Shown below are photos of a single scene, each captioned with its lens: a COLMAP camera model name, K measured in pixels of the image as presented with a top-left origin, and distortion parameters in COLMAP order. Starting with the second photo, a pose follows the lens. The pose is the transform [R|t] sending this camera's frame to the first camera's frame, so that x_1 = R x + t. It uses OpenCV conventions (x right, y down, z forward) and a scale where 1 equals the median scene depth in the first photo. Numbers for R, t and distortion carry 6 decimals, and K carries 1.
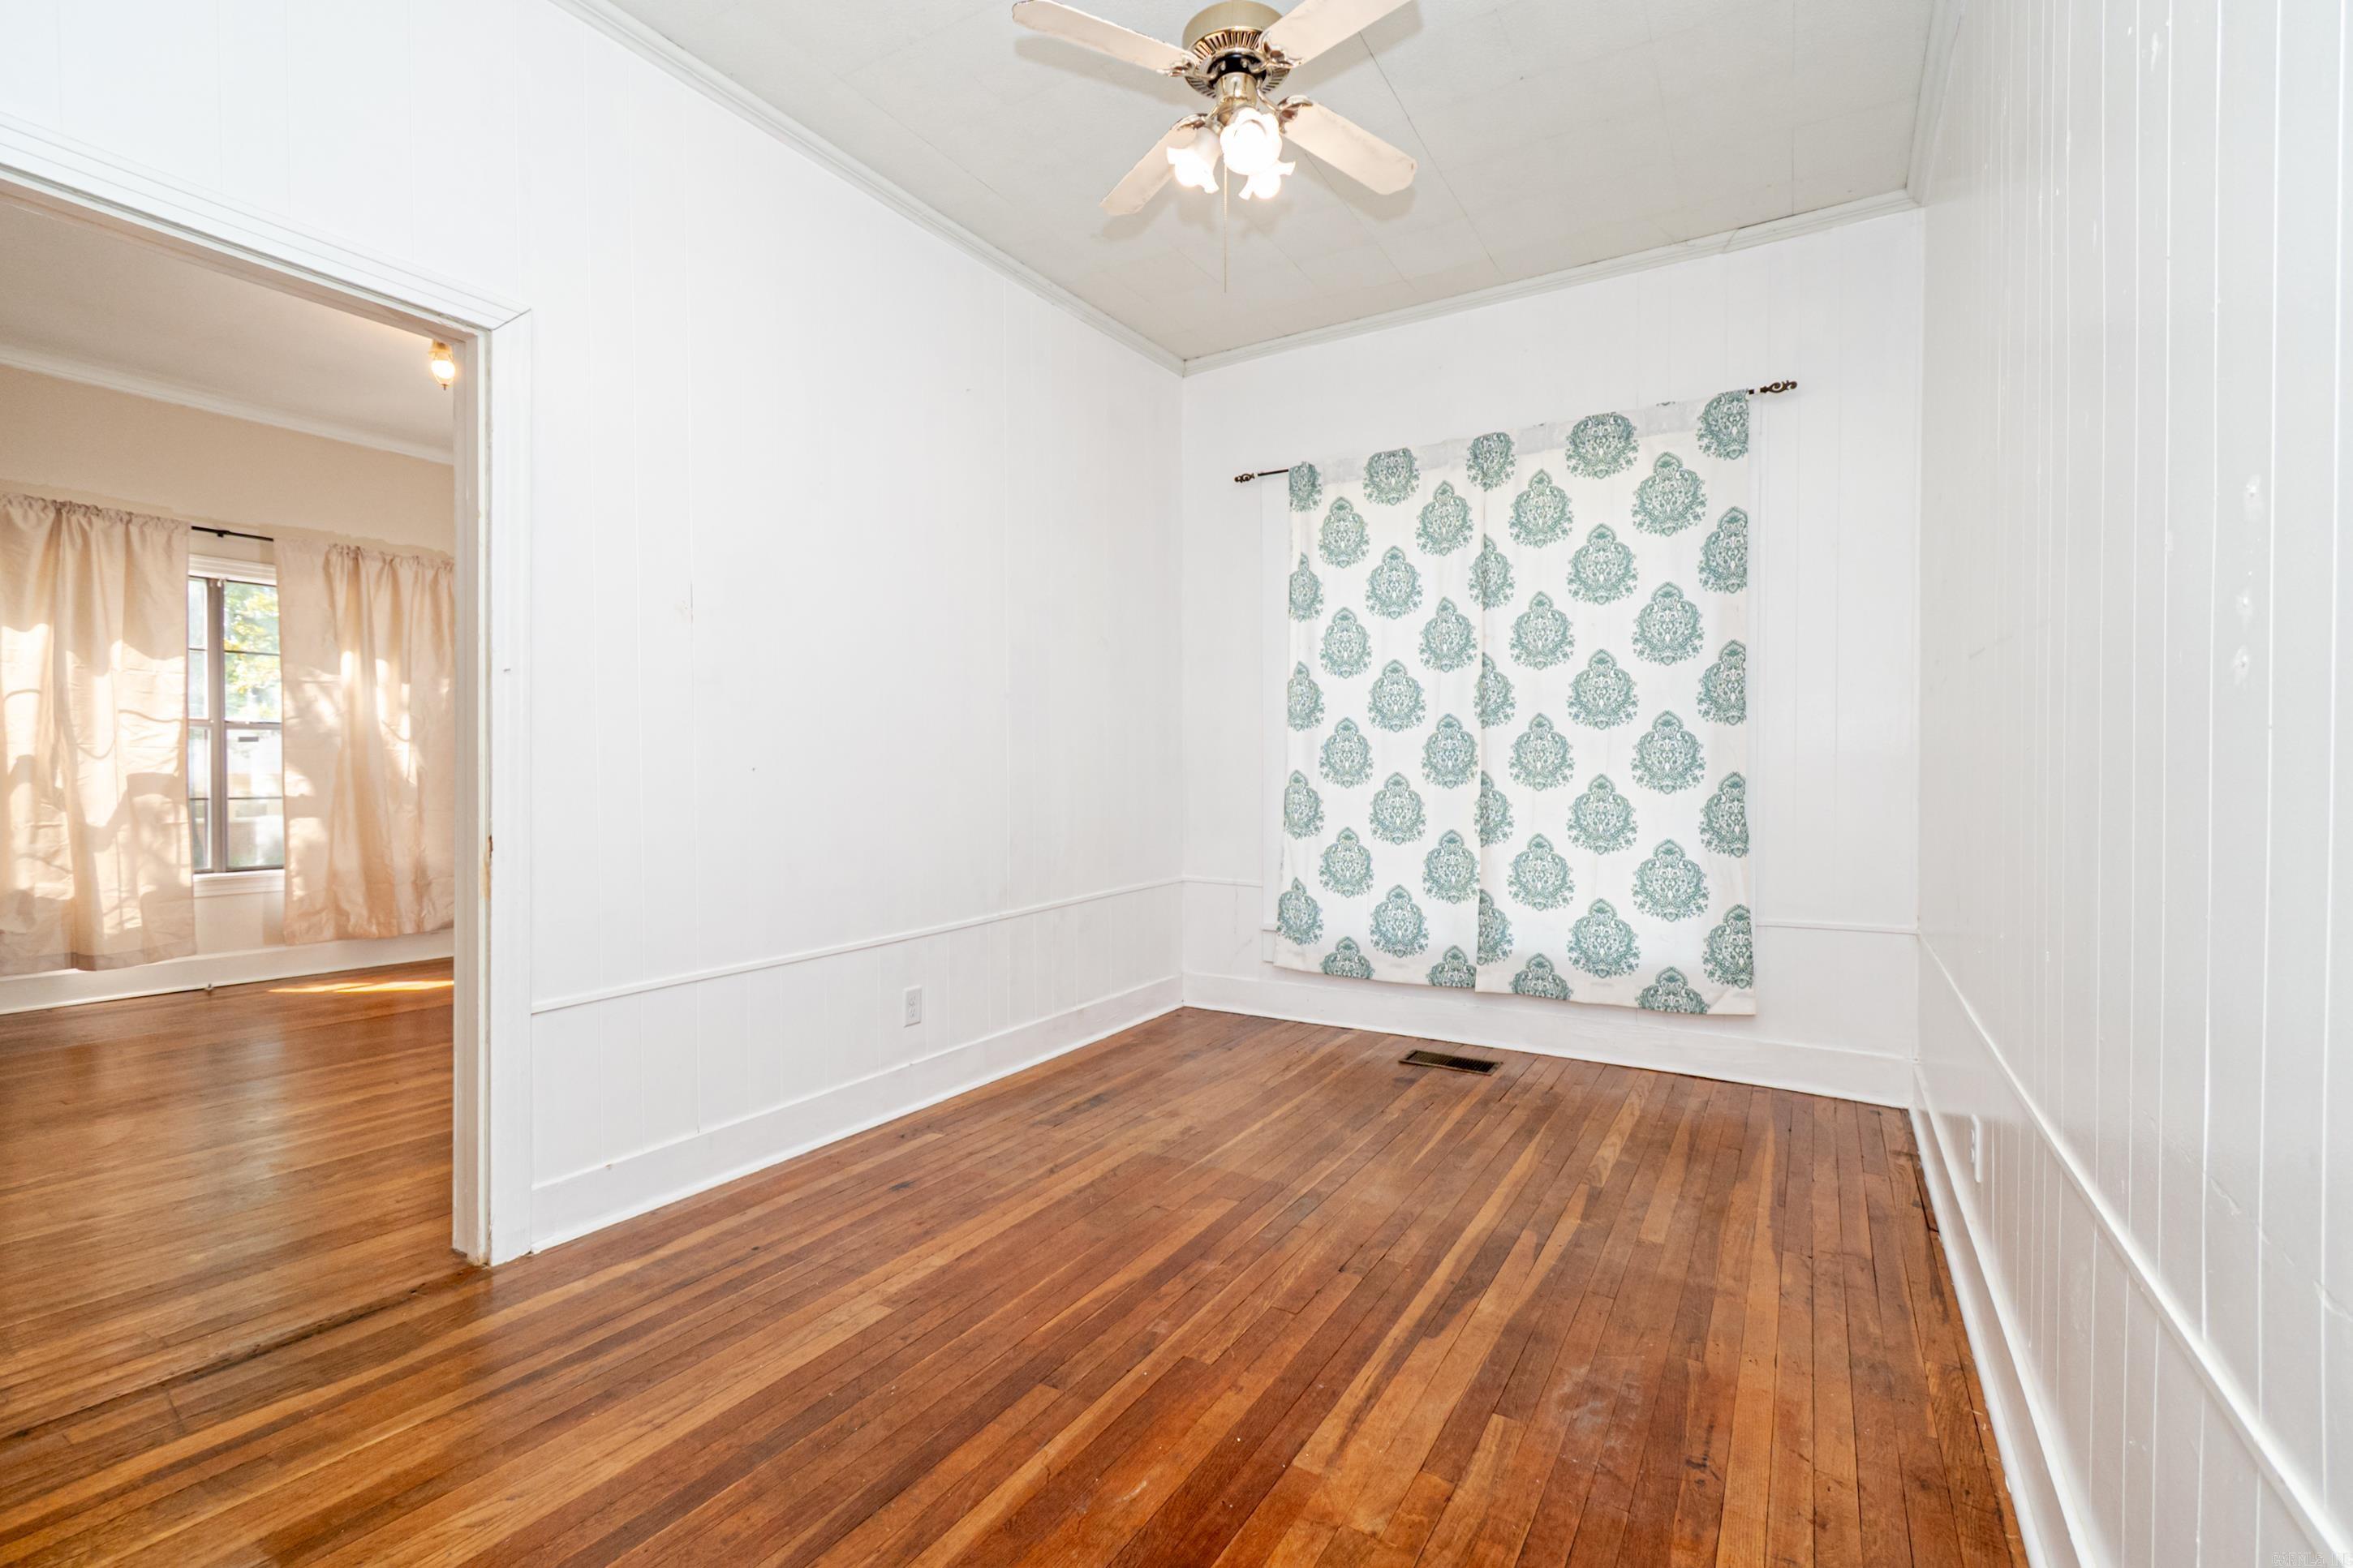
lens RADIAL K [[1047.8, 0, 1179.0], [0, 1047.8, 779.4], [0, 0, 1]] dist [0.006941, -0.005159]
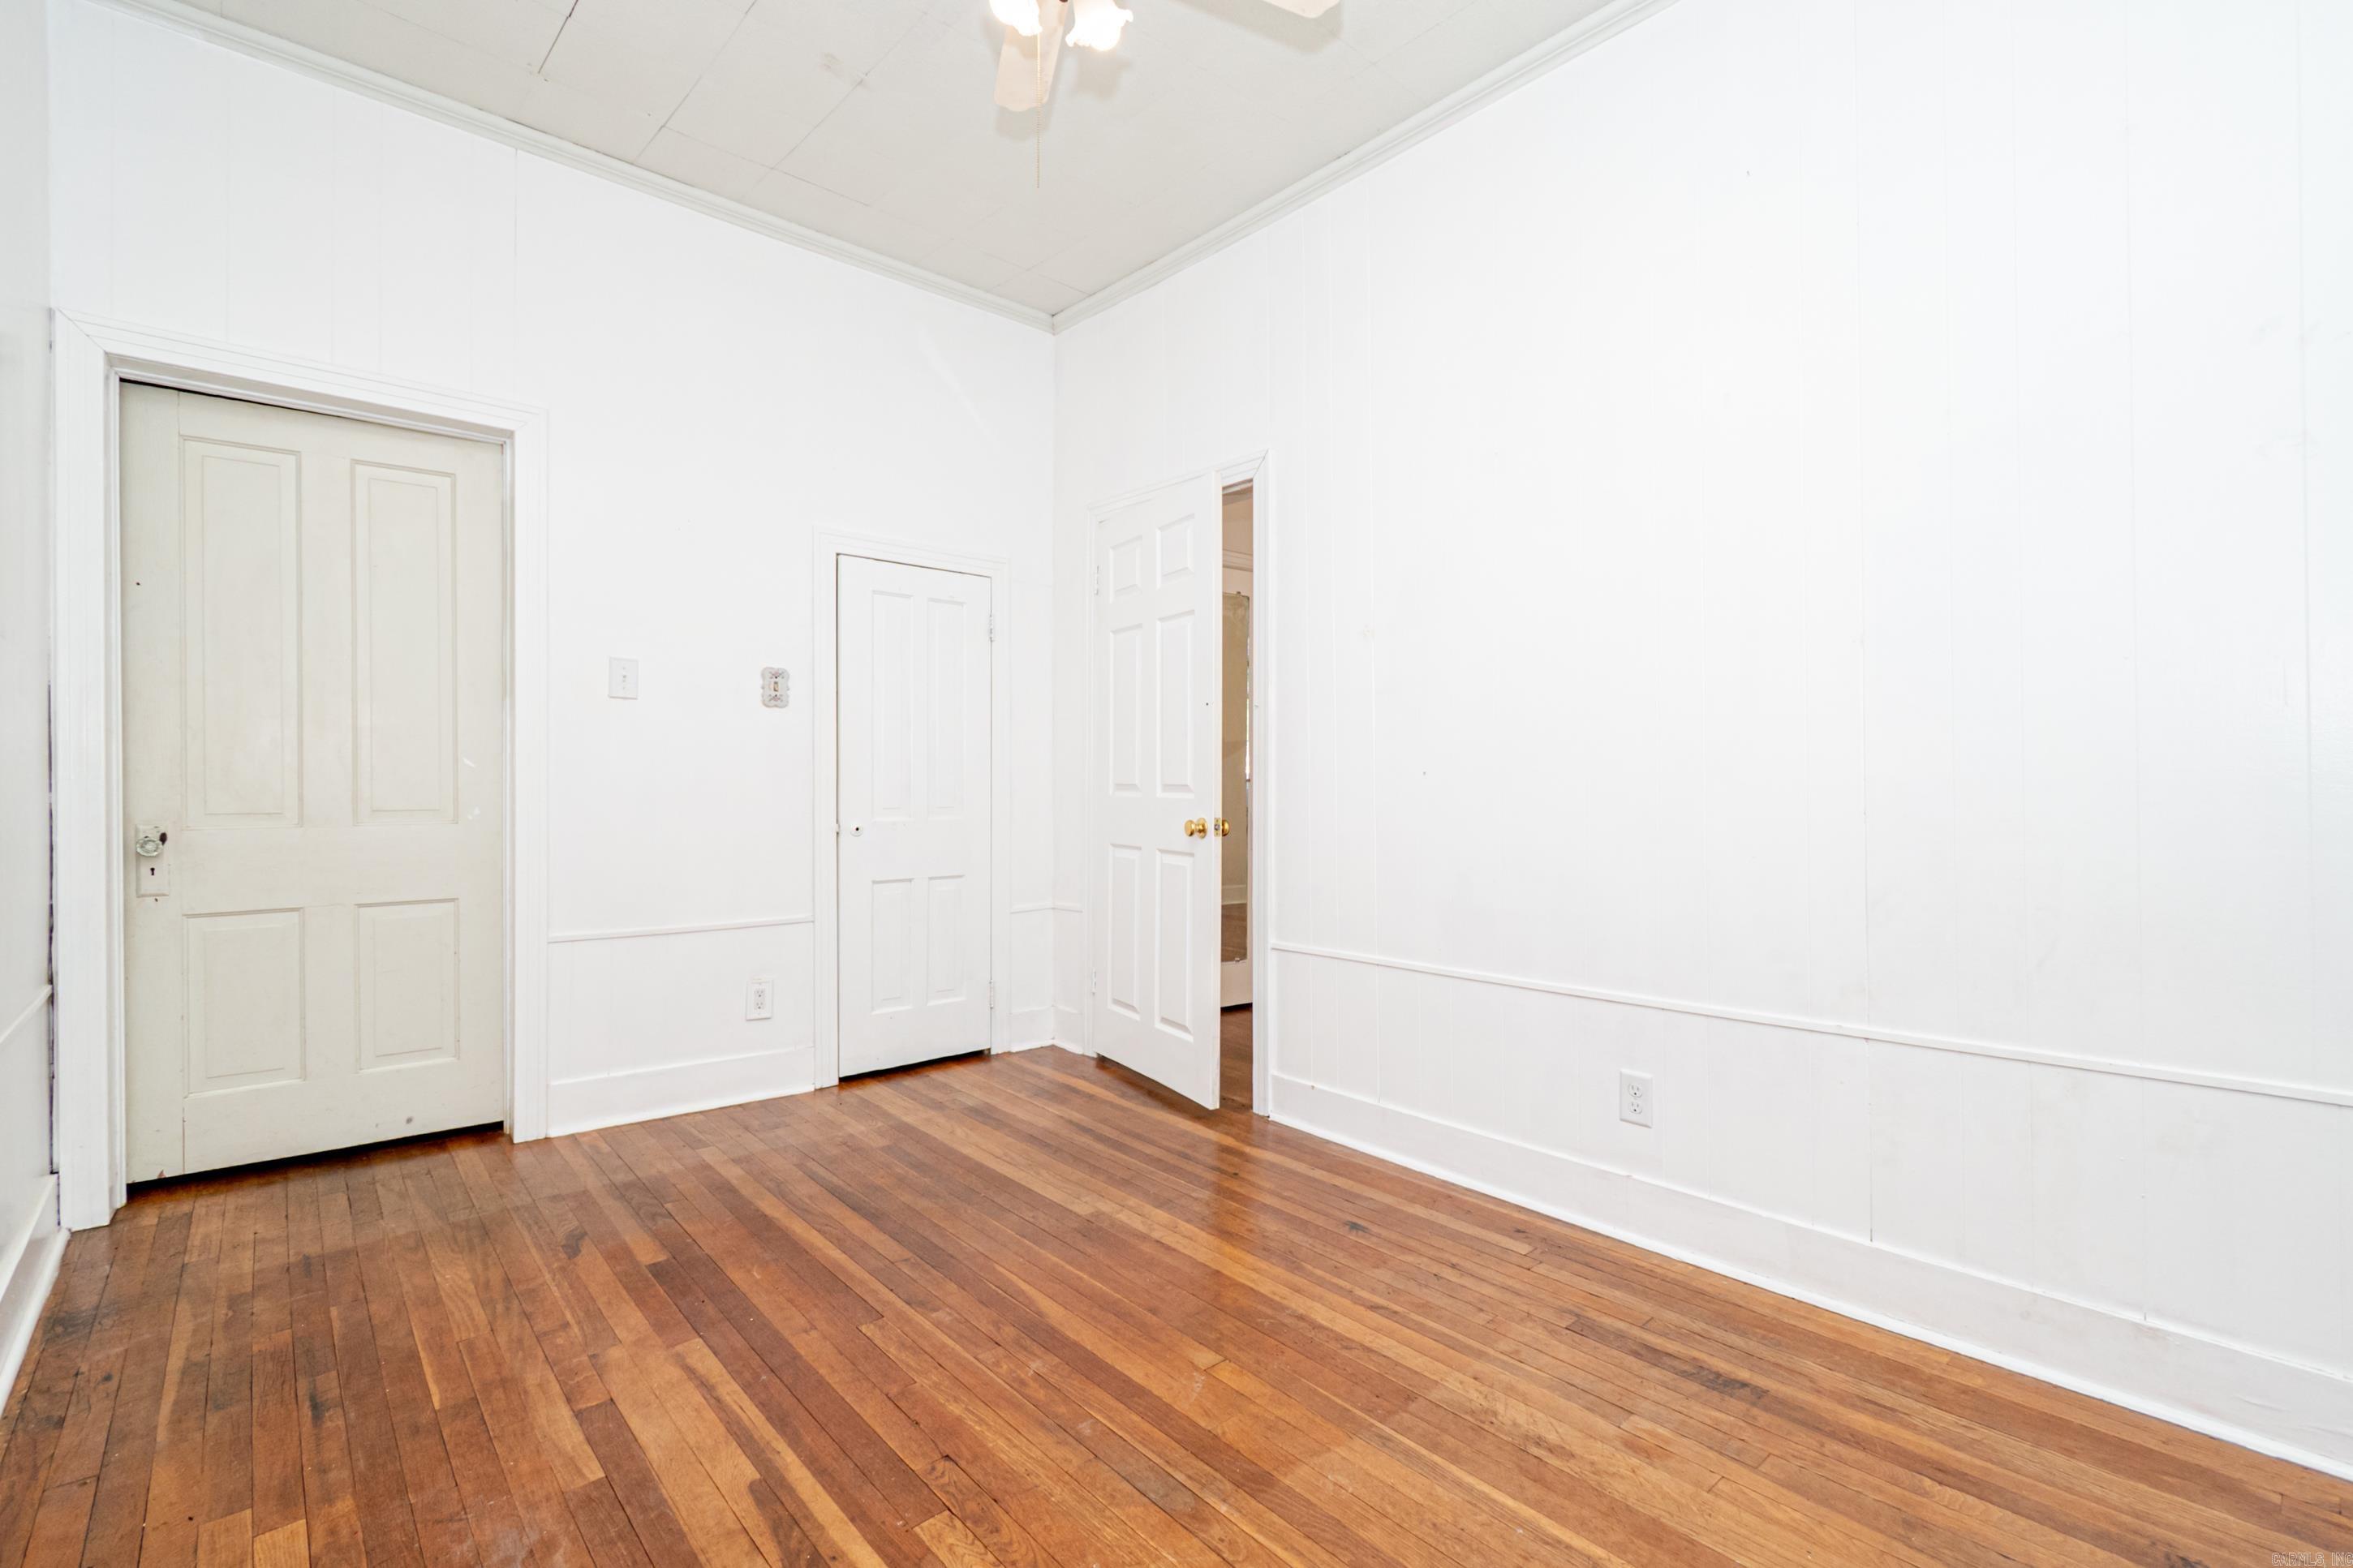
lens RADIAL K [[1047.8, 0, 1179.0], [0, 1047.8, 779.4], [0, 0, 1]] dist [0.006941, -0.005159]
pose [[-0.297146, -0.000805, -0.954832, 0.841809], [-0.012205, 0.999921, 0.002955, -0.005078], [0.954754, 0.012532, -0.297132, 1.434101]]
